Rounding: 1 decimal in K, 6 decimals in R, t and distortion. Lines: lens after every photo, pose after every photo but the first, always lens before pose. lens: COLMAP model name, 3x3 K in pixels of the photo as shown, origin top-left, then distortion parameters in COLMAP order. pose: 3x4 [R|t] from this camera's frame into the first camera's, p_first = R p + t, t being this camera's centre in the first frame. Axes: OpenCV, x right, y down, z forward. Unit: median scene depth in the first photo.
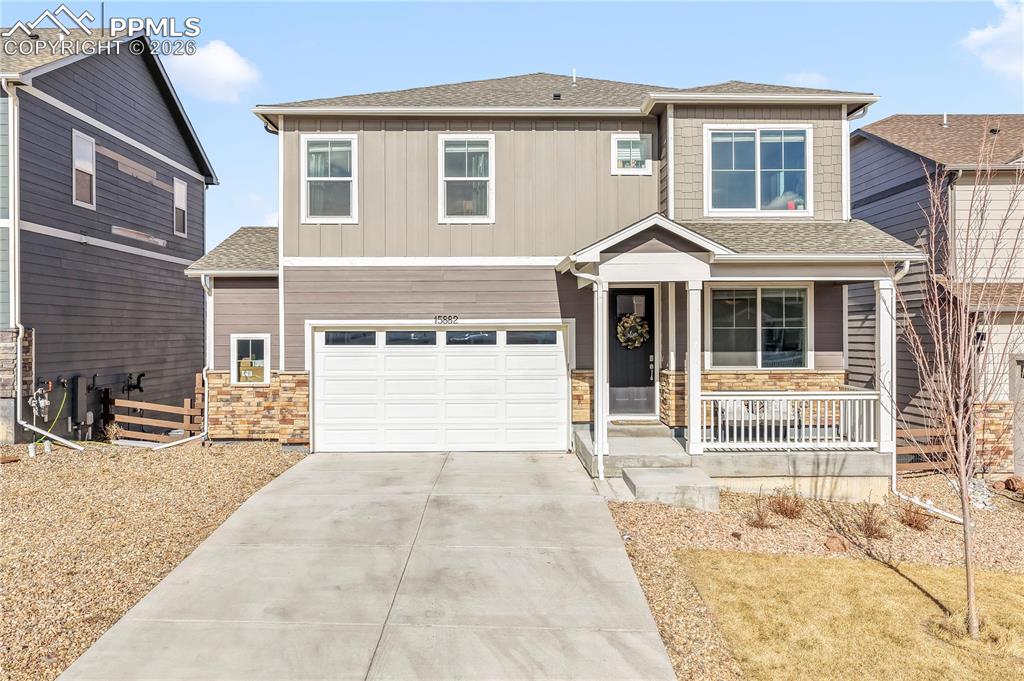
lens RADIAL K [[871.2, 0, 517.7], [0, 871.2, 325.9], [0, 0, 1]] dist [0.002568, -0.000080]
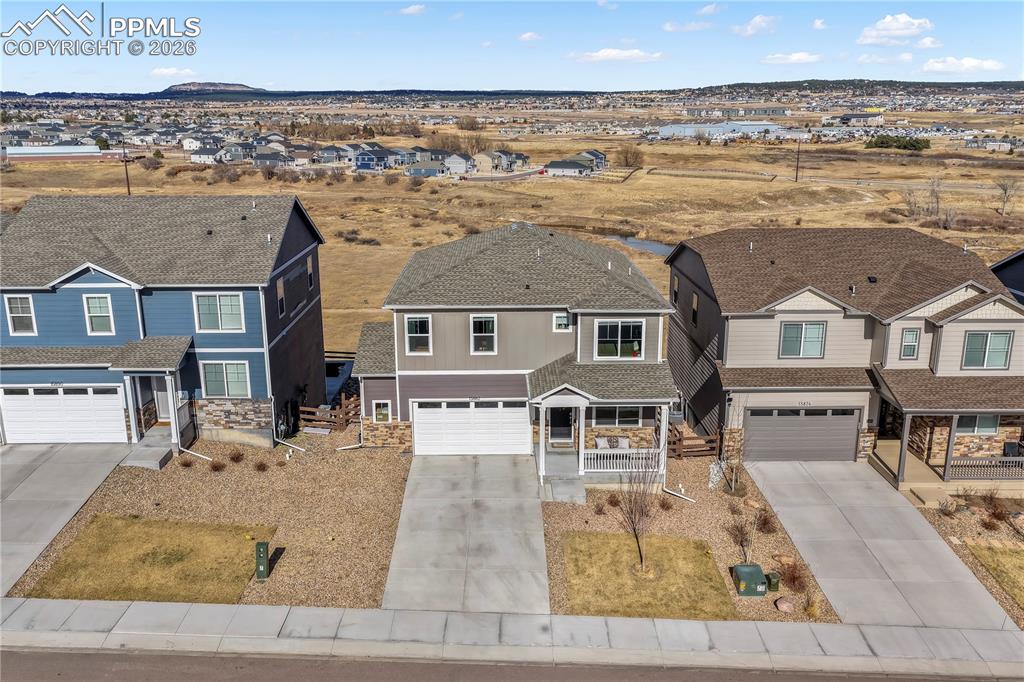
lens RADIAL K [[871.2, 0, 517.7], [0, 871.2, 326.4], [0, 0, 1]] dist [0.002568, -0.000080]
pose [[0.999999, 0.001689, 0.000081, 0.023102], [-0.001656, 0.968159, 0.250330, -0.712968], [0.000344, -0.250329, 0.968161, -1.026460]]
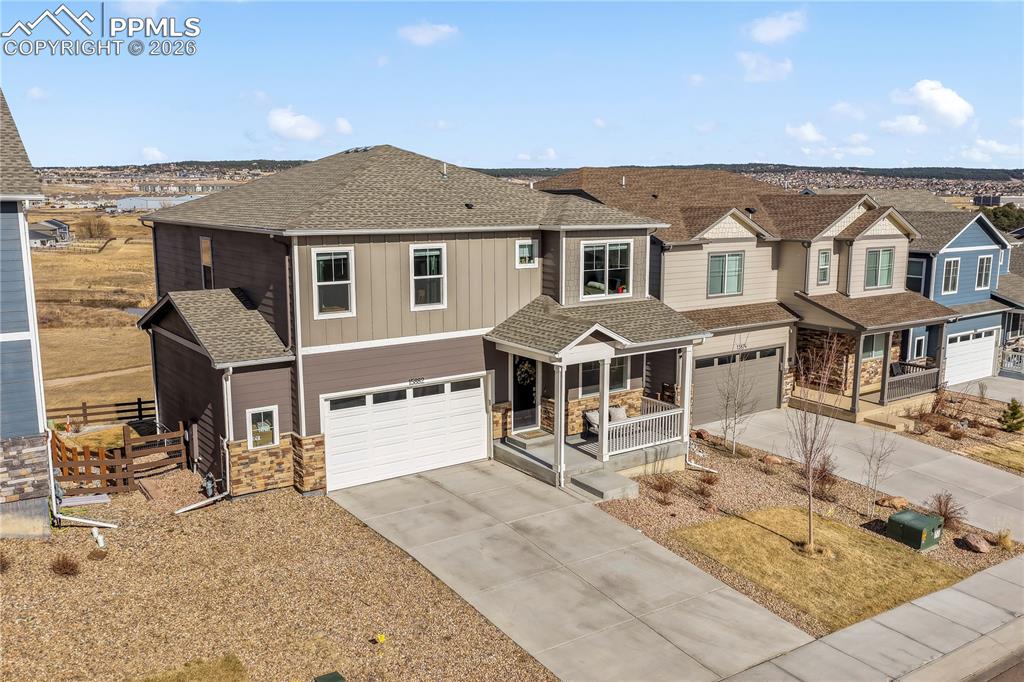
lens RADIAL K [[858.6, 0, 512.0], [0, 858.6, 341.0], [0, 0, 1]] dist [0.003170, 0.008768]
pose [[0.820122, -0.090749, 0.564946, -0.709805], [-0.010935, 0.984677, 0.174045, -0.303221], [-0.572084, -0.148916, 0.806563, -0.156339]]
